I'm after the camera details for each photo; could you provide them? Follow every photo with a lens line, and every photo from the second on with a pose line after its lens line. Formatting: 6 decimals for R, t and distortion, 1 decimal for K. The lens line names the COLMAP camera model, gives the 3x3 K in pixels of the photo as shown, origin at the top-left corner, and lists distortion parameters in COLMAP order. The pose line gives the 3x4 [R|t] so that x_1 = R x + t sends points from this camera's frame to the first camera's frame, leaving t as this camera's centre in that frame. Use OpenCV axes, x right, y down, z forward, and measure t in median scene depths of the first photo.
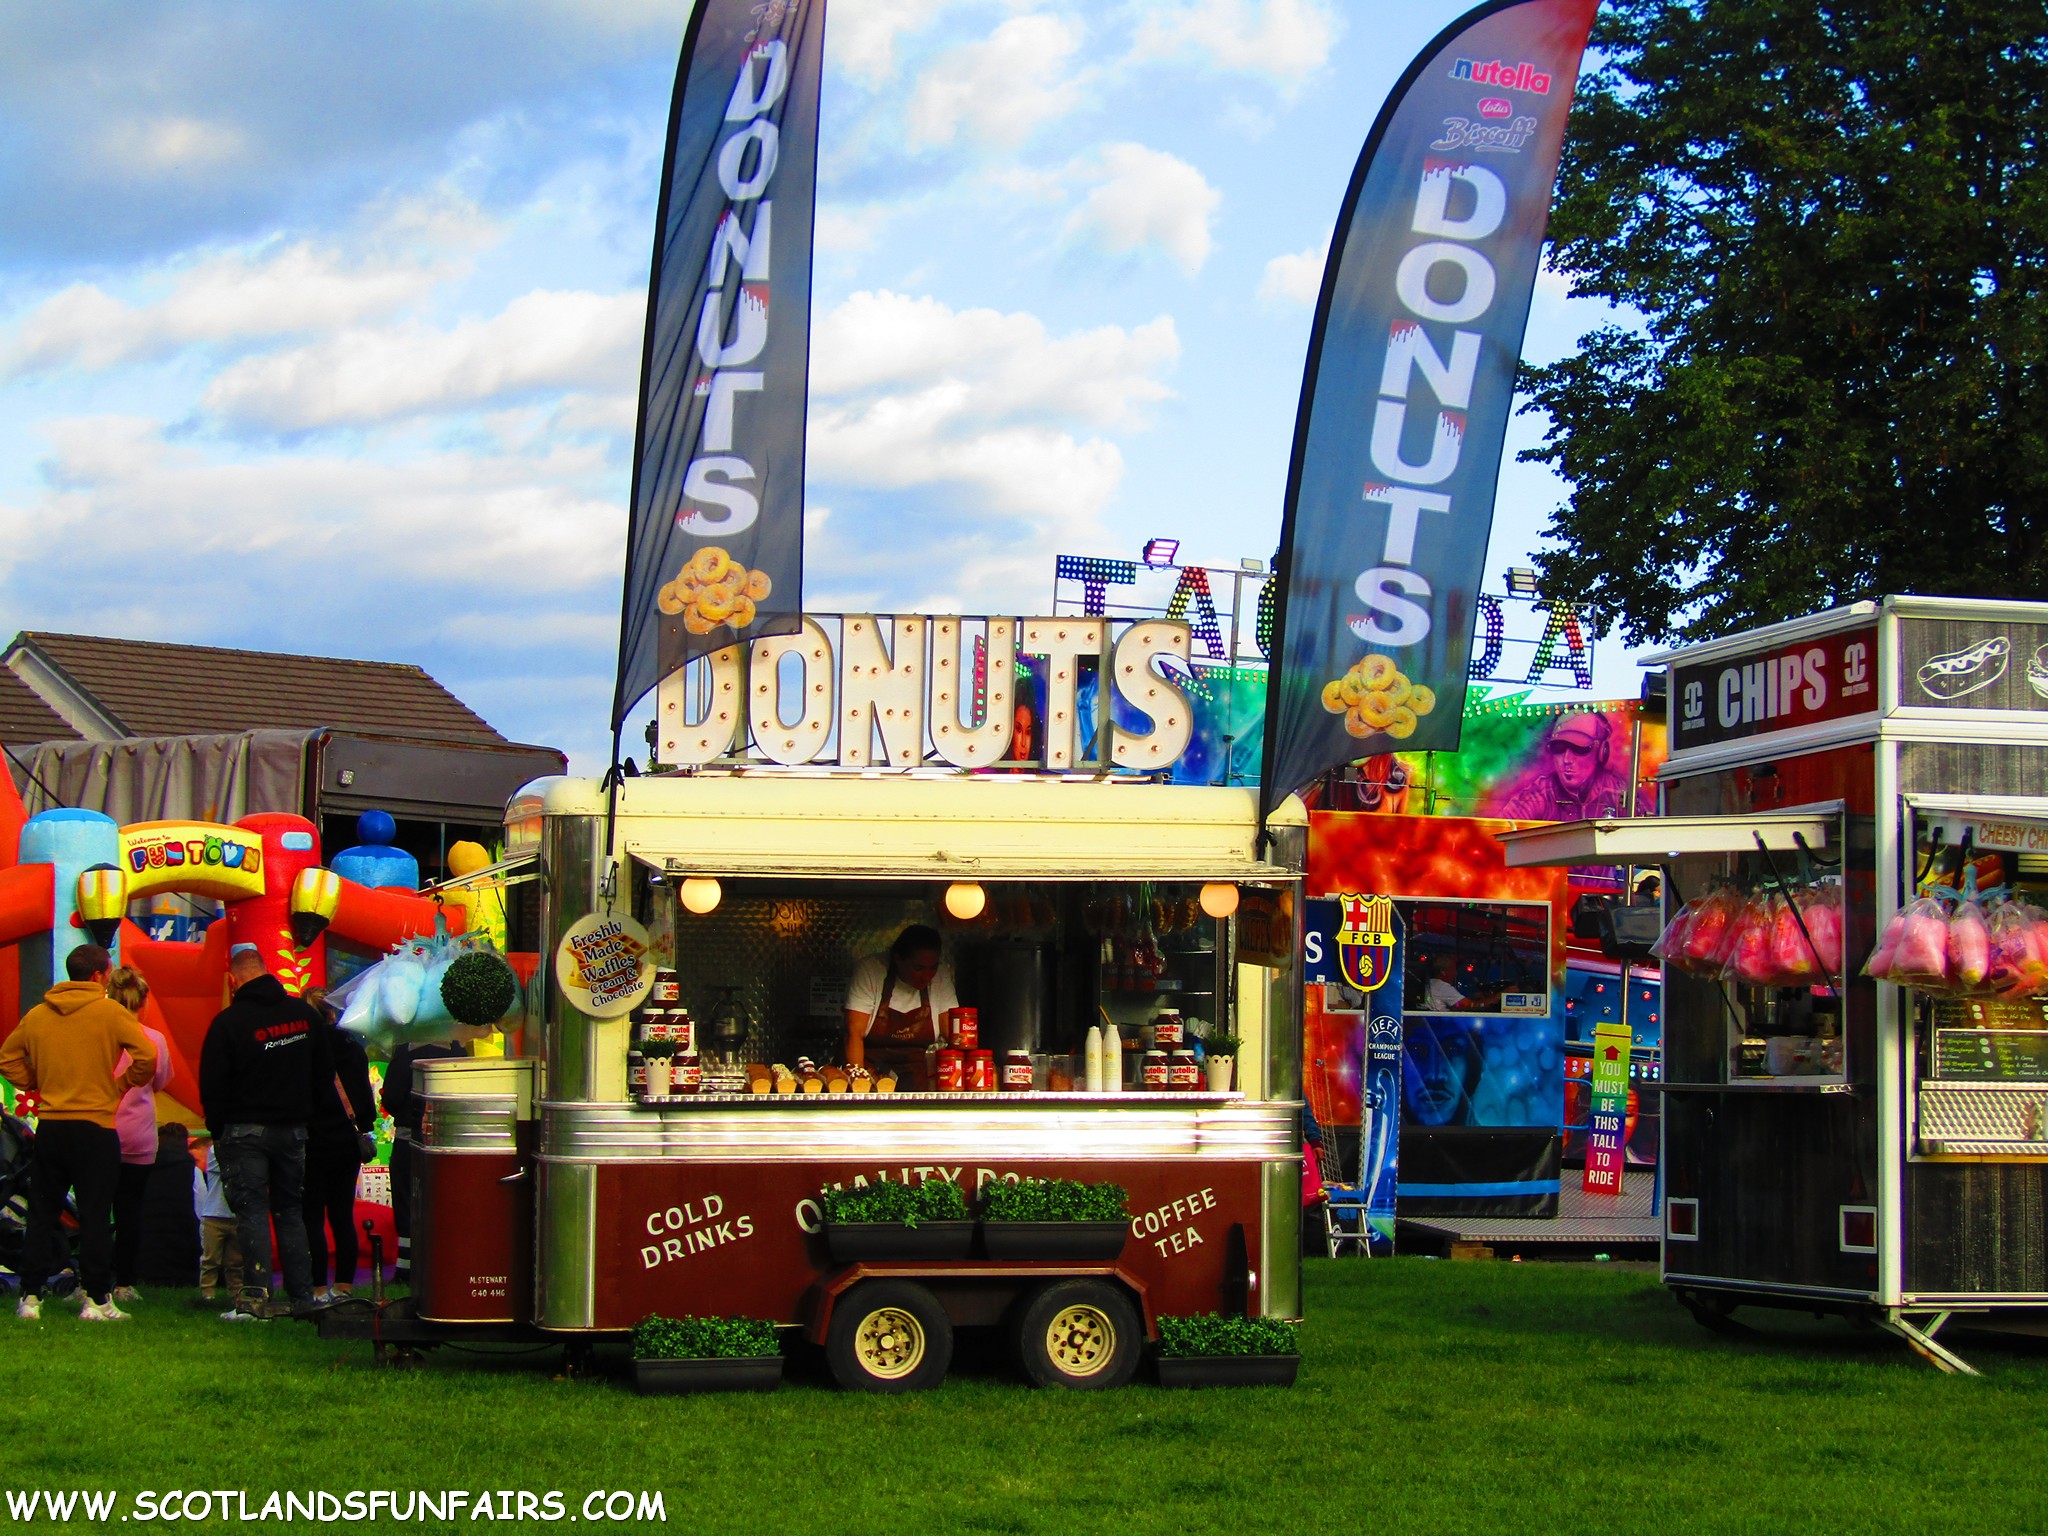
lens RADIAL K [[4681.6, 0, 1030.0], [0, 4681.6, 767.2], [0, 0, 1]] dist [-0.001862, 0.000000]
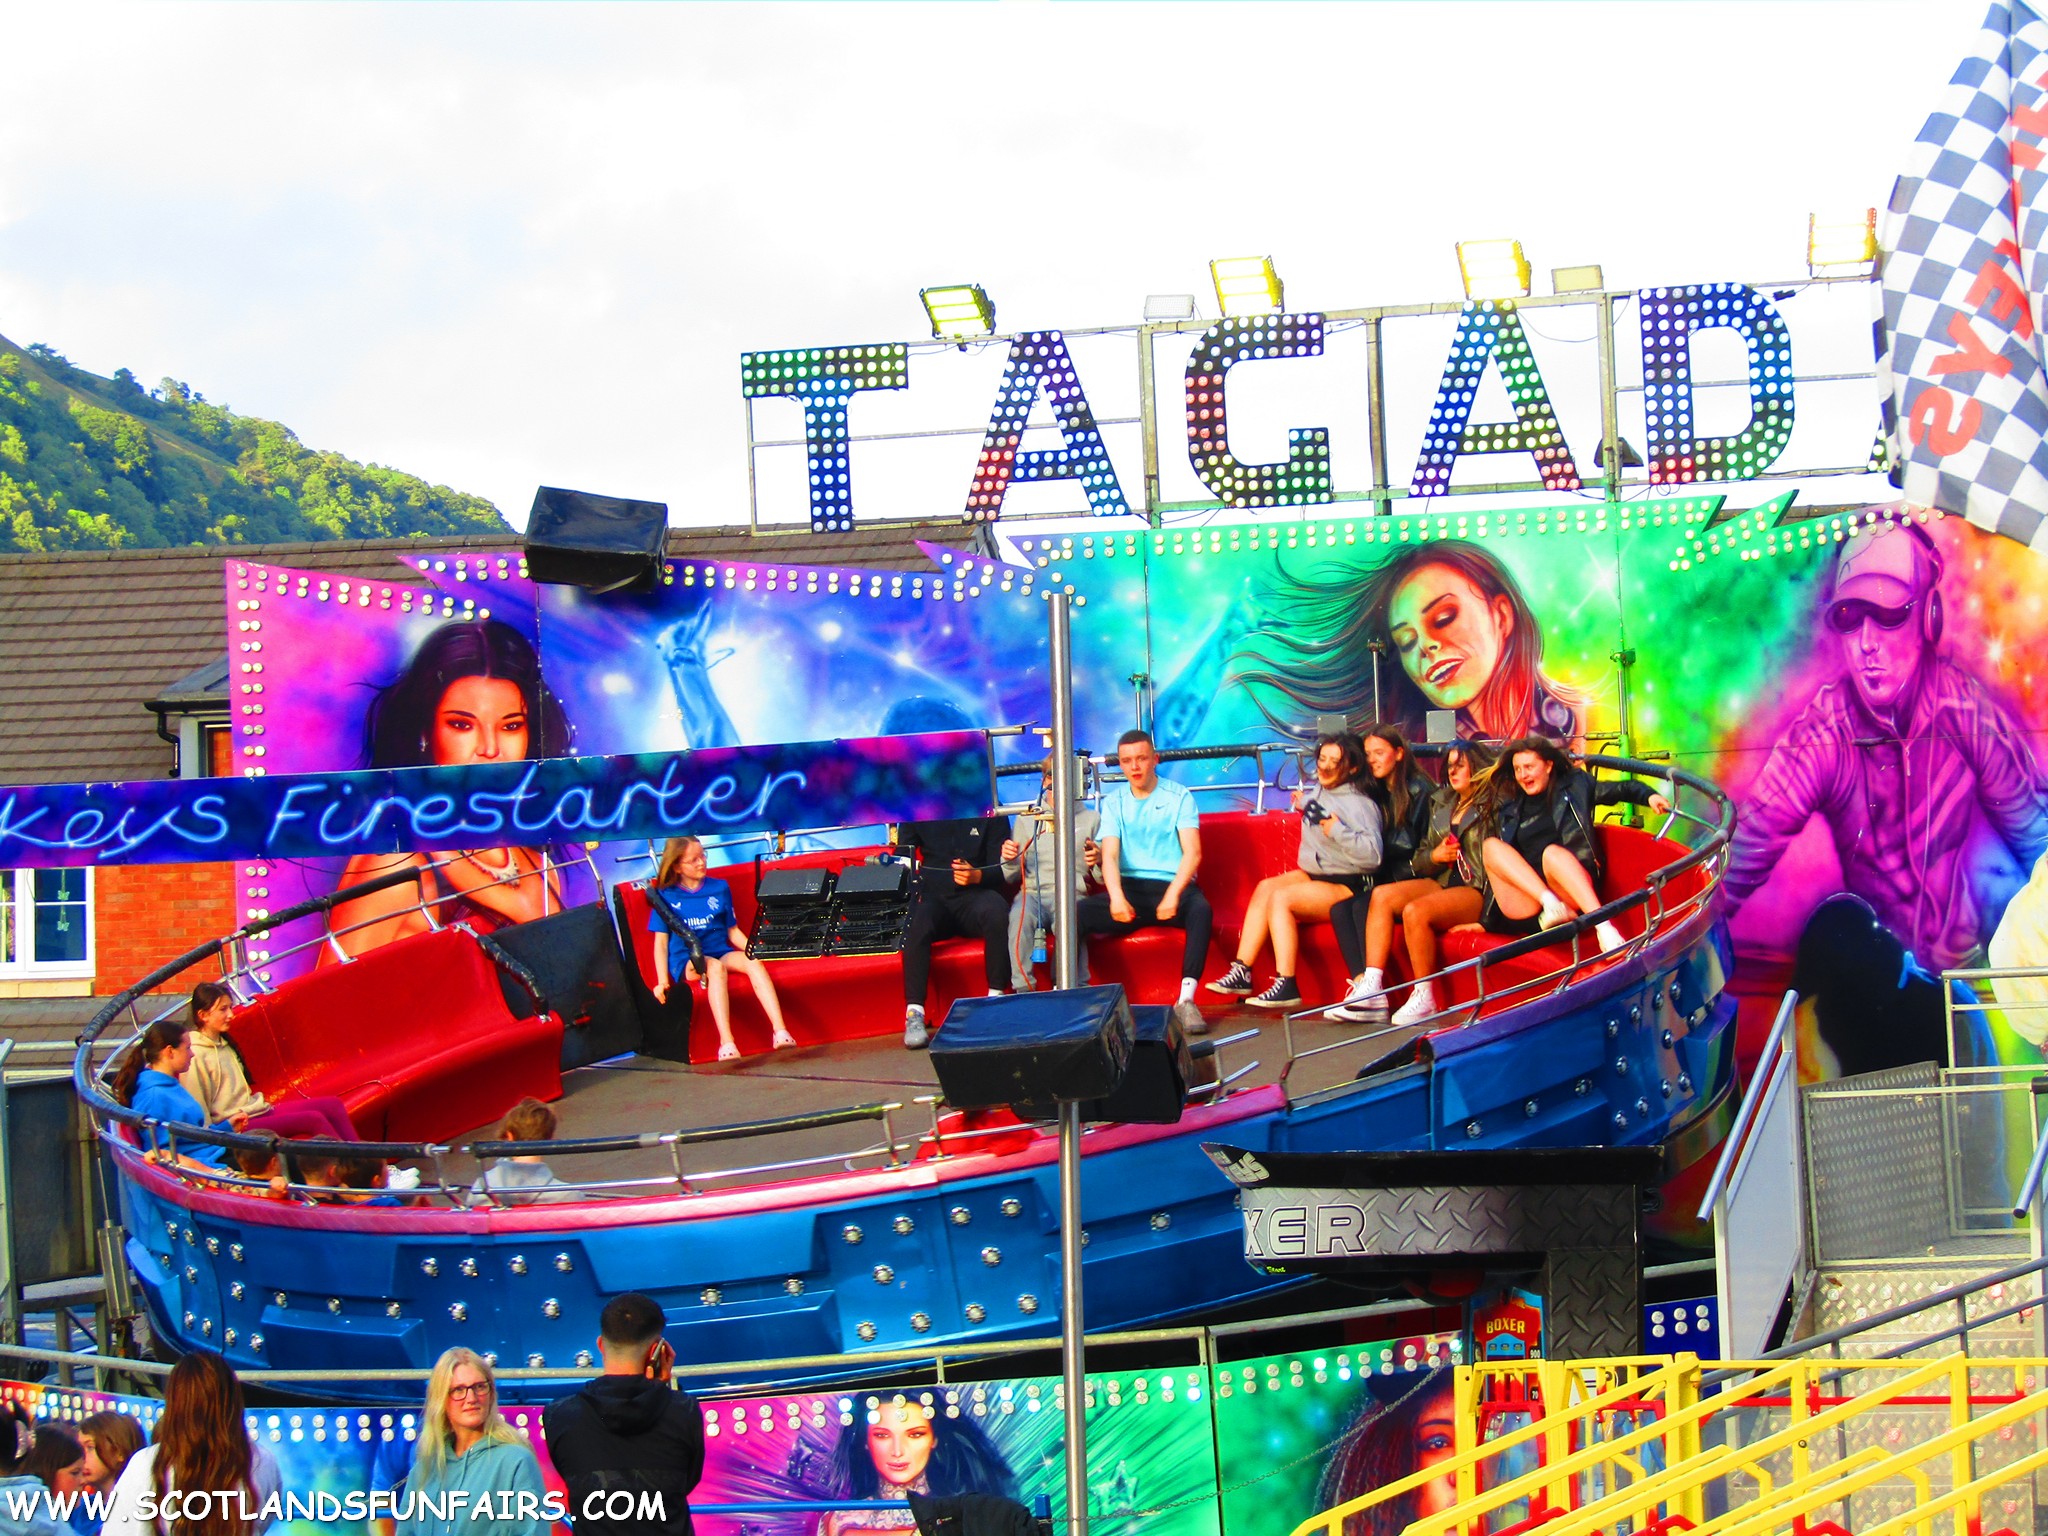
lens RADIAL K [[8109.6, 0, 1024.0], [0, 8109.6, 768.5], [0, 0, 1]] dist [-0.211854, 0.000000]
pose [[0.473322, -0.079648, -0.877281, 0.773057], [0.071077, 0.996110, -0.052088, 0.045747], [0.878017, -0.037700, 0.477142, 0.611625]]
